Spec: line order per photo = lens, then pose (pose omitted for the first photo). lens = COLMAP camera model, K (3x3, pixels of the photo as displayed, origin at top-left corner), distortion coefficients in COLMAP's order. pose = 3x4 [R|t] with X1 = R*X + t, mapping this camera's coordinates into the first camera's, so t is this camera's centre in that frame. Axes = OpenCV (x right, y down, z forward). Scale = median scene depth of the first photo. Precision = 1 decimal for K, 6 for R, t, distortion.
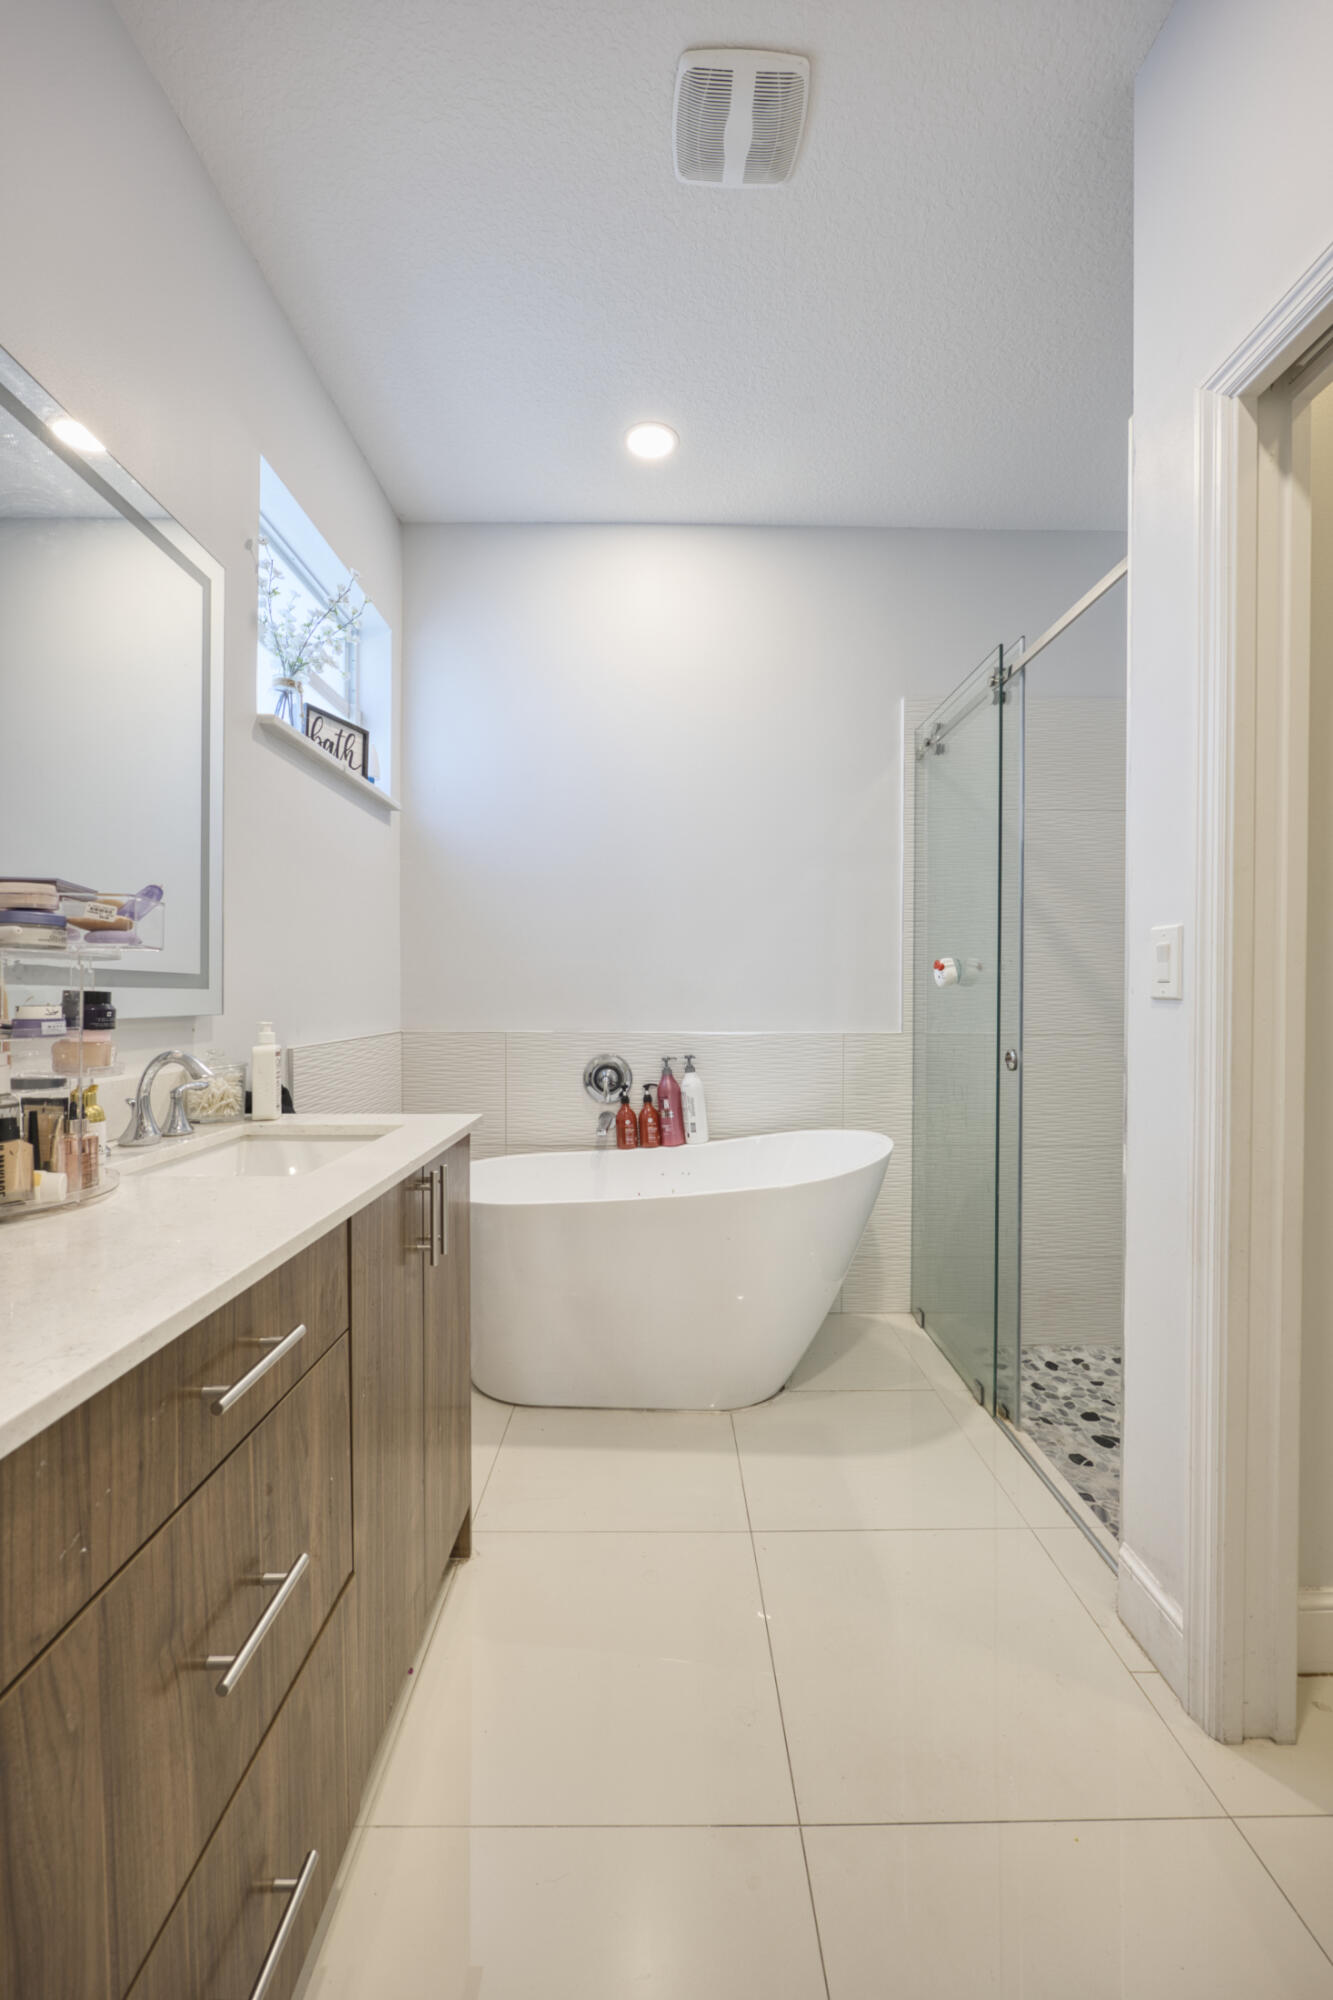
lens RADIAL K [[794.6, 0, 665.1], [0, 794.6, 1003.4], [0, 0, 1]] dist [-0.006384, 0.000977]
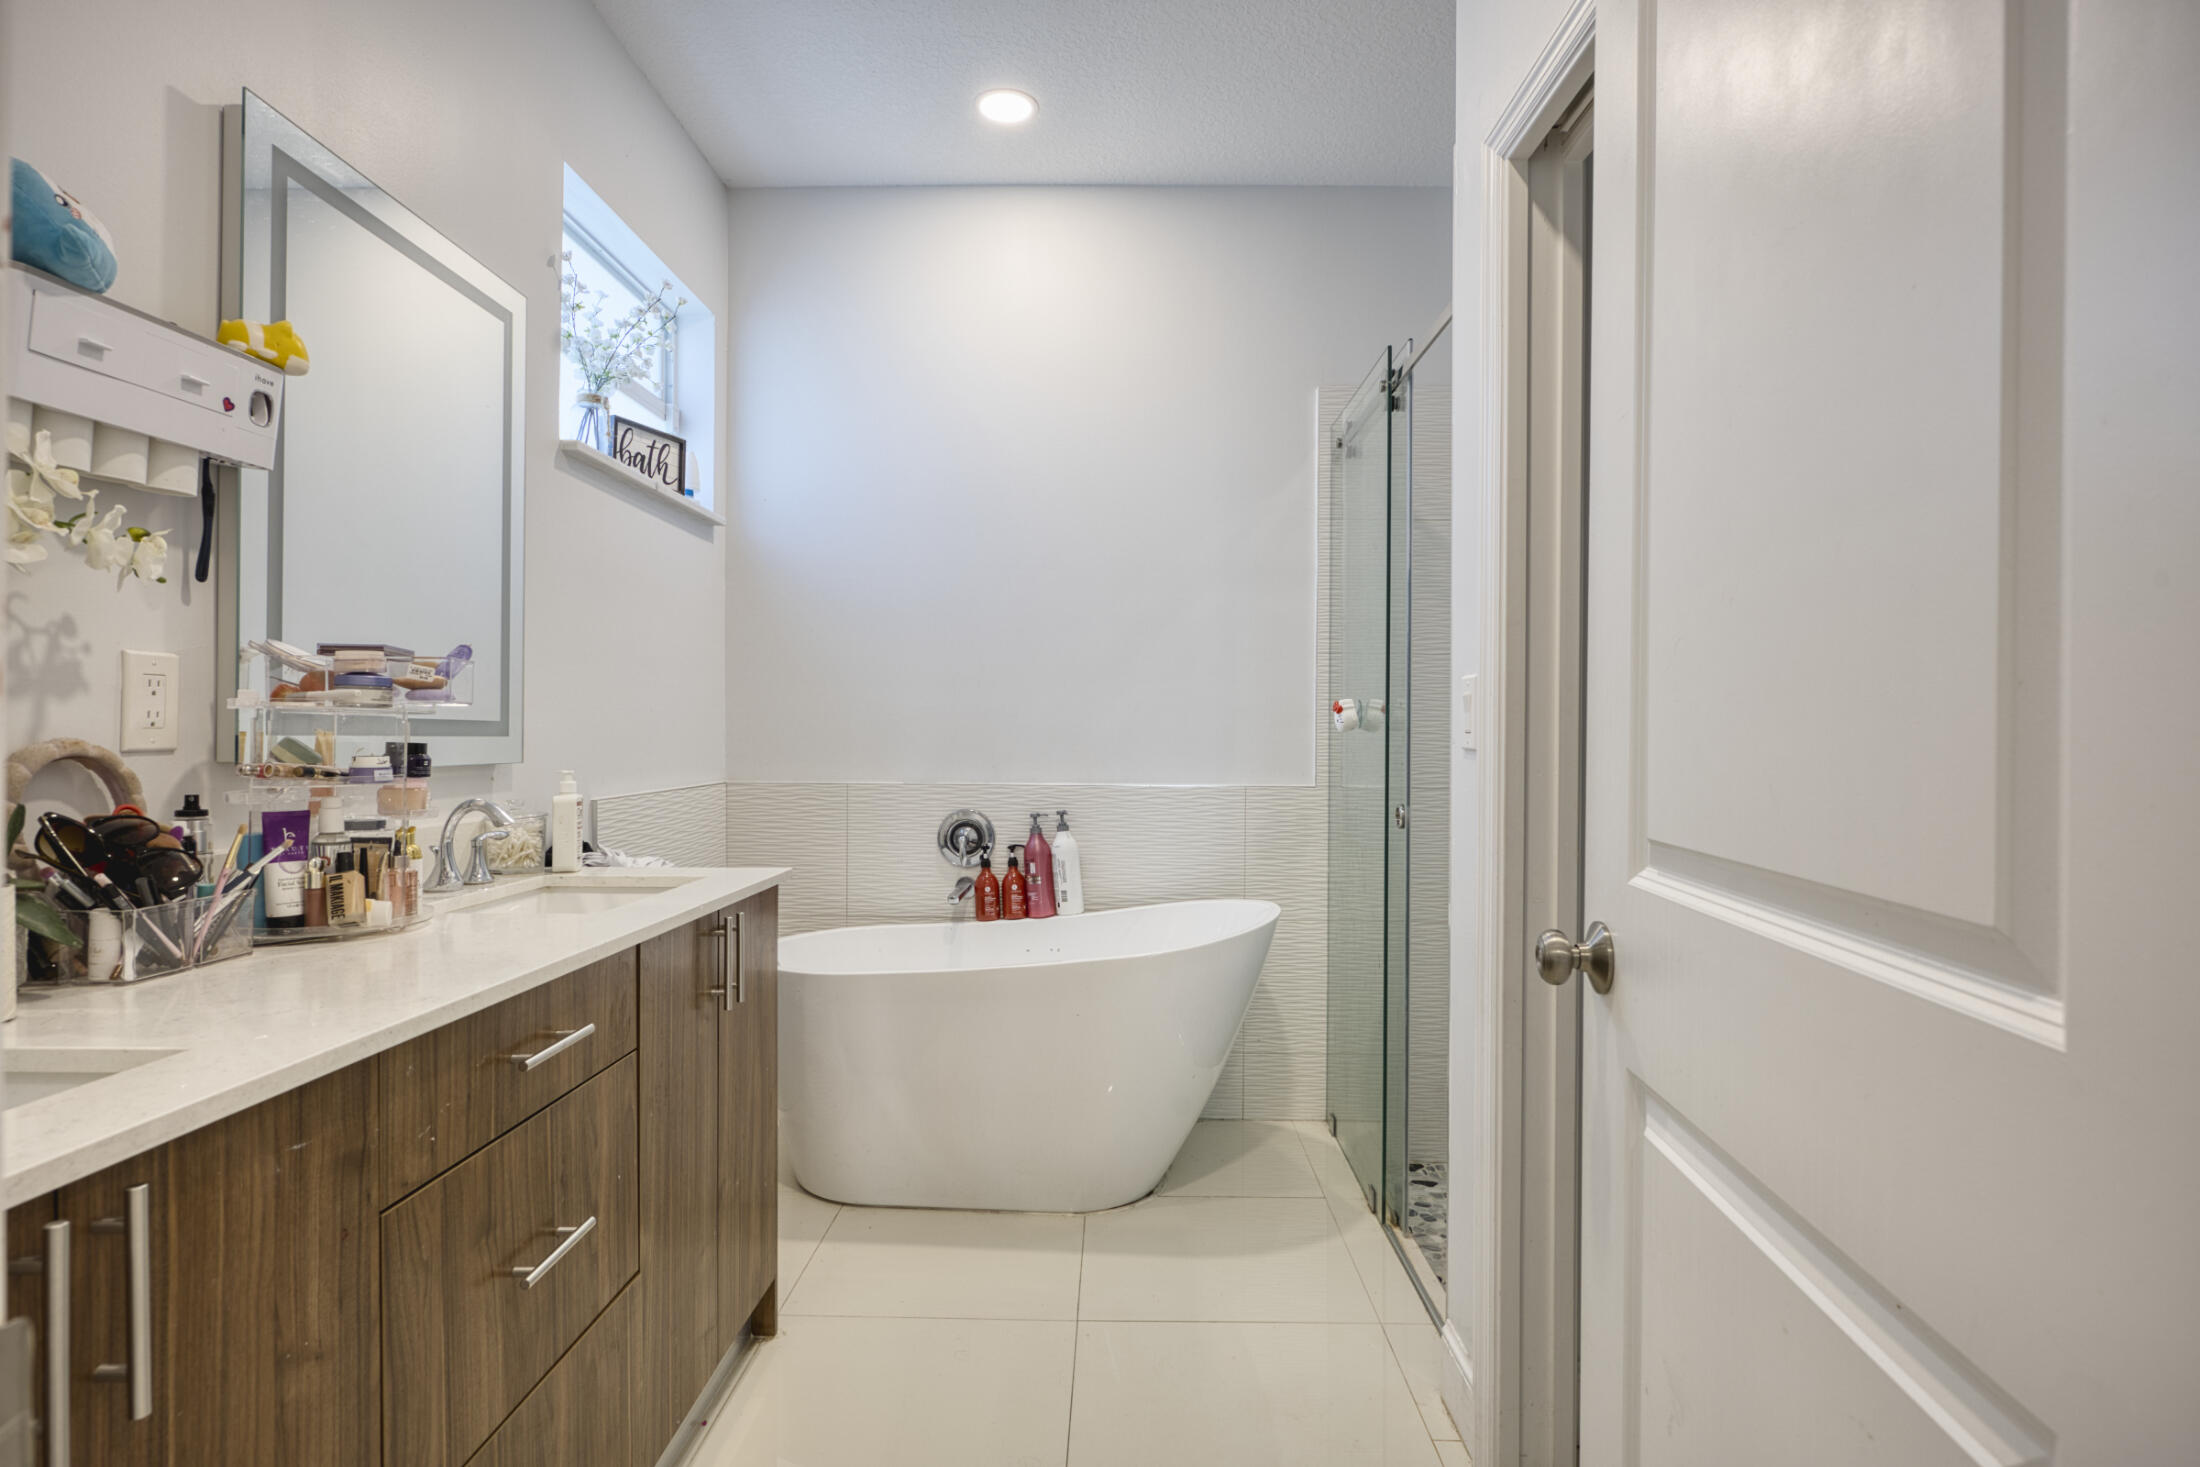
lens RADIAL K [[1131.1, 0, 1097.8], [0, 1131.1, 737.4], [0, 0, 1]] dist [0.002976, -0.000780]
pose [[0.999483, 0.002087, -0.032095, 0.153032], [-0.002312, 0.999973, -0.006962, -0.007206], [0.032080, 0.007033, 0.999461, -0.292000]]
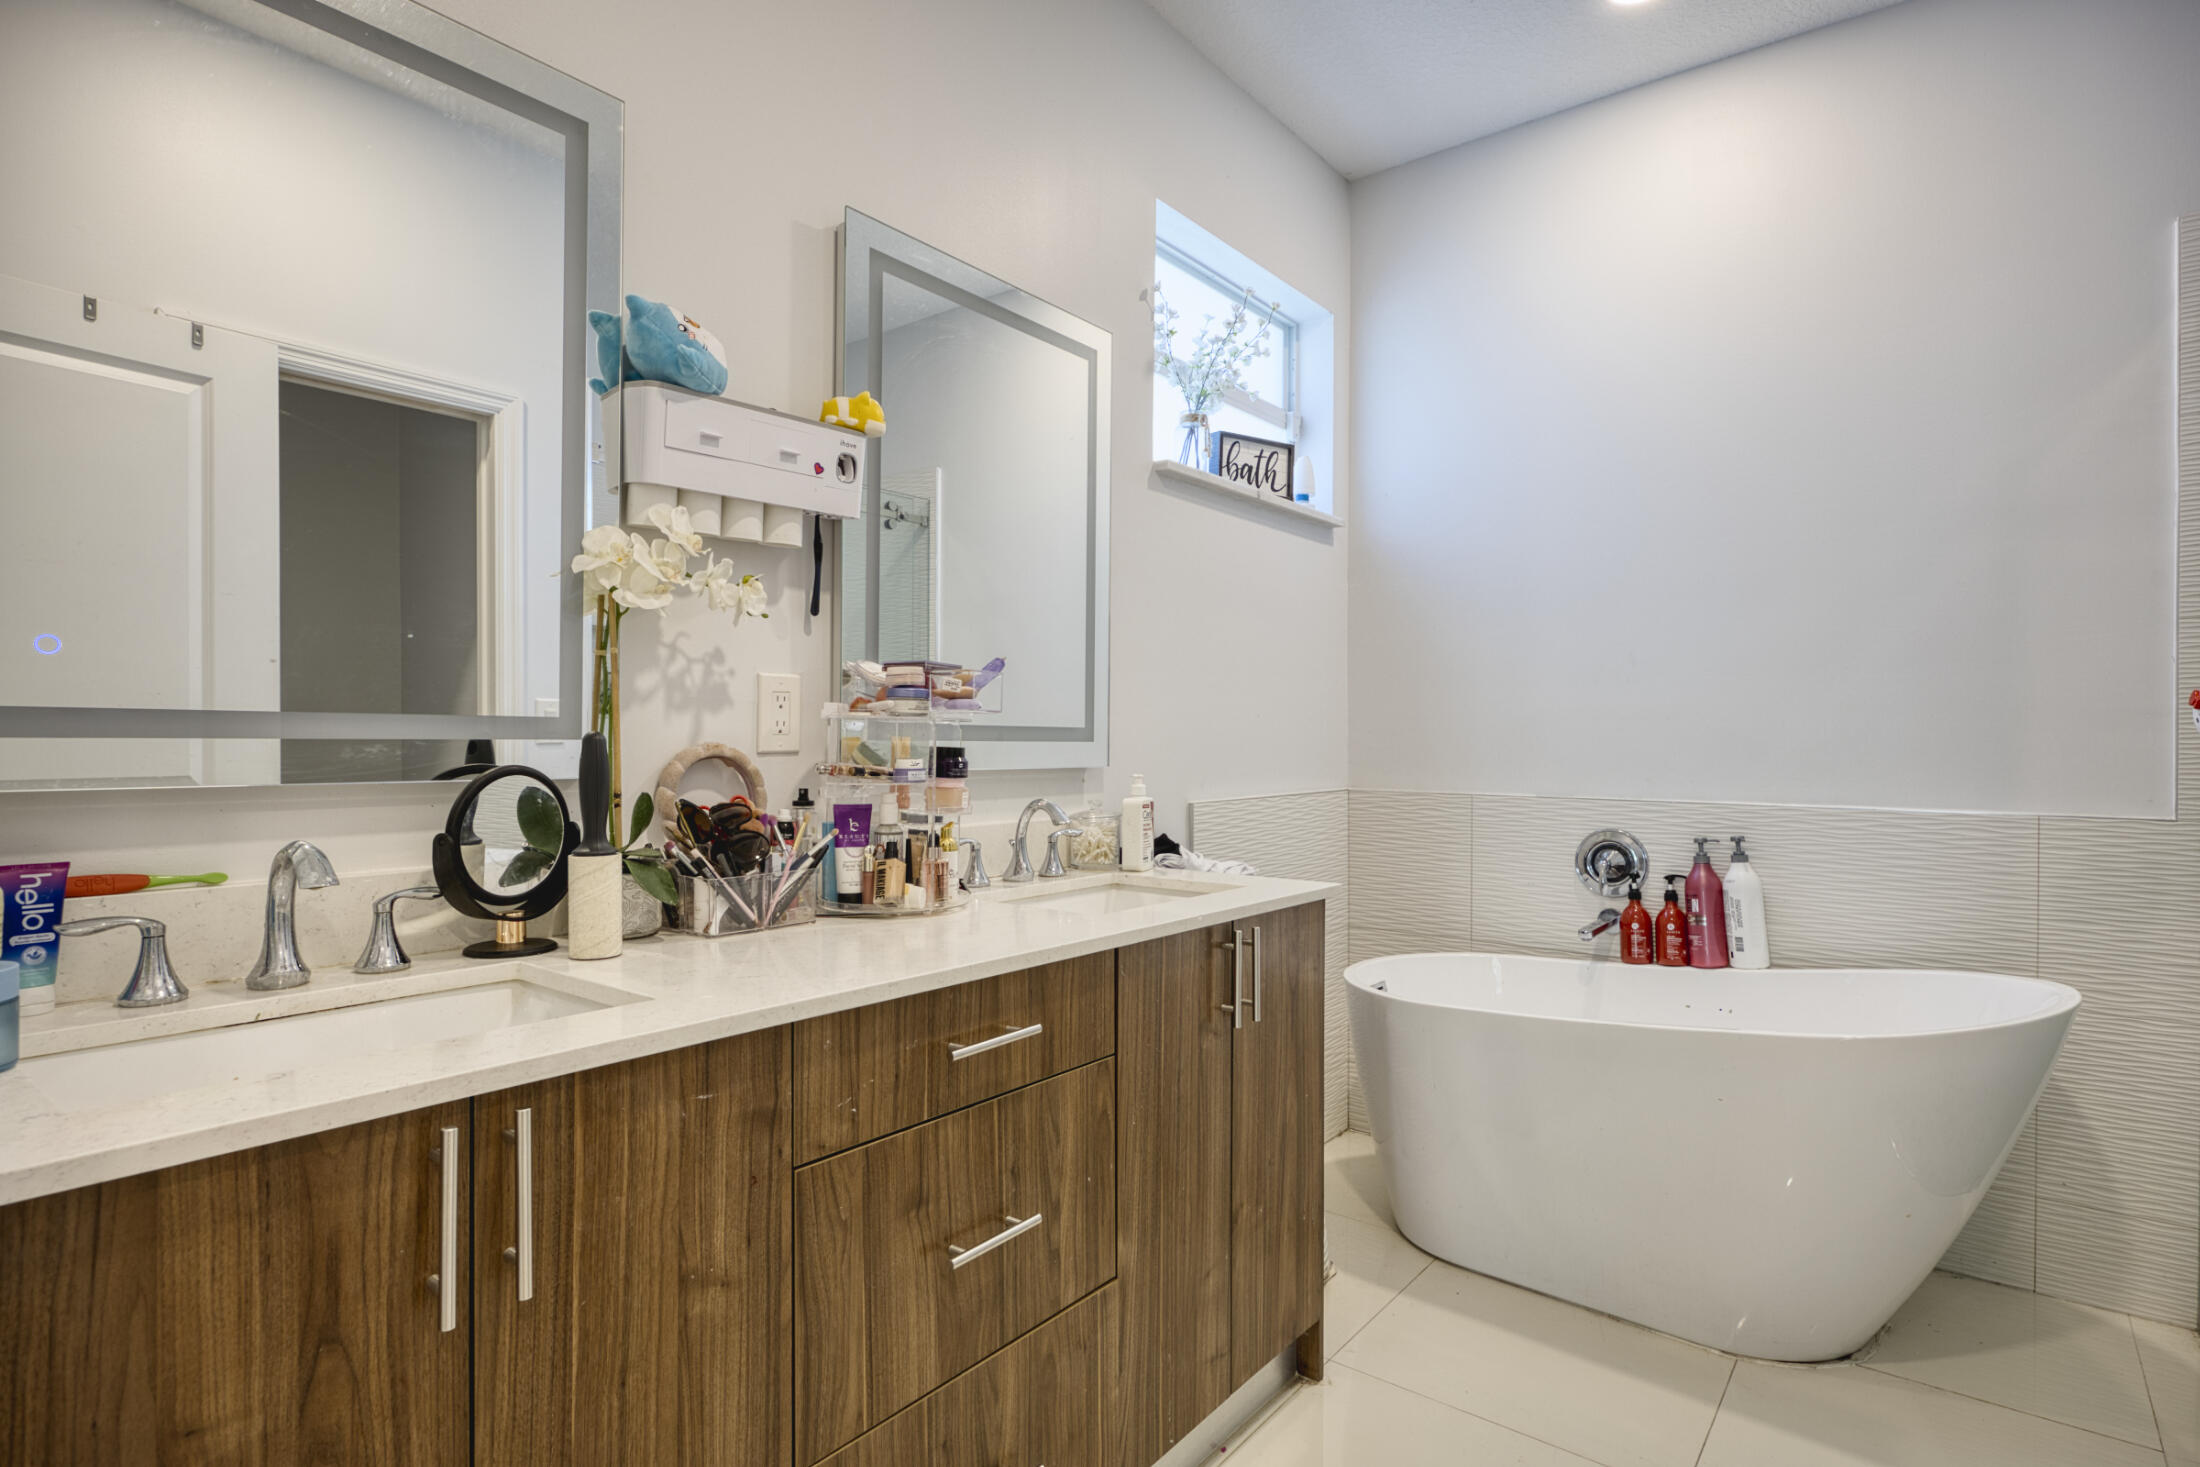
lens RADIAL K [[1131.1, 0, 1097.8], [0, 1131.1, 737.4], [0, 0, 1]] dist [0.002976, -0.000780]
pose [[0.778484, 0.000892, -0.627663, 0.299843], [-0.008424, 0.999924, -0.009027, -0.008517], [0.627607, 0.012315, 0.778433, -0.129094]]
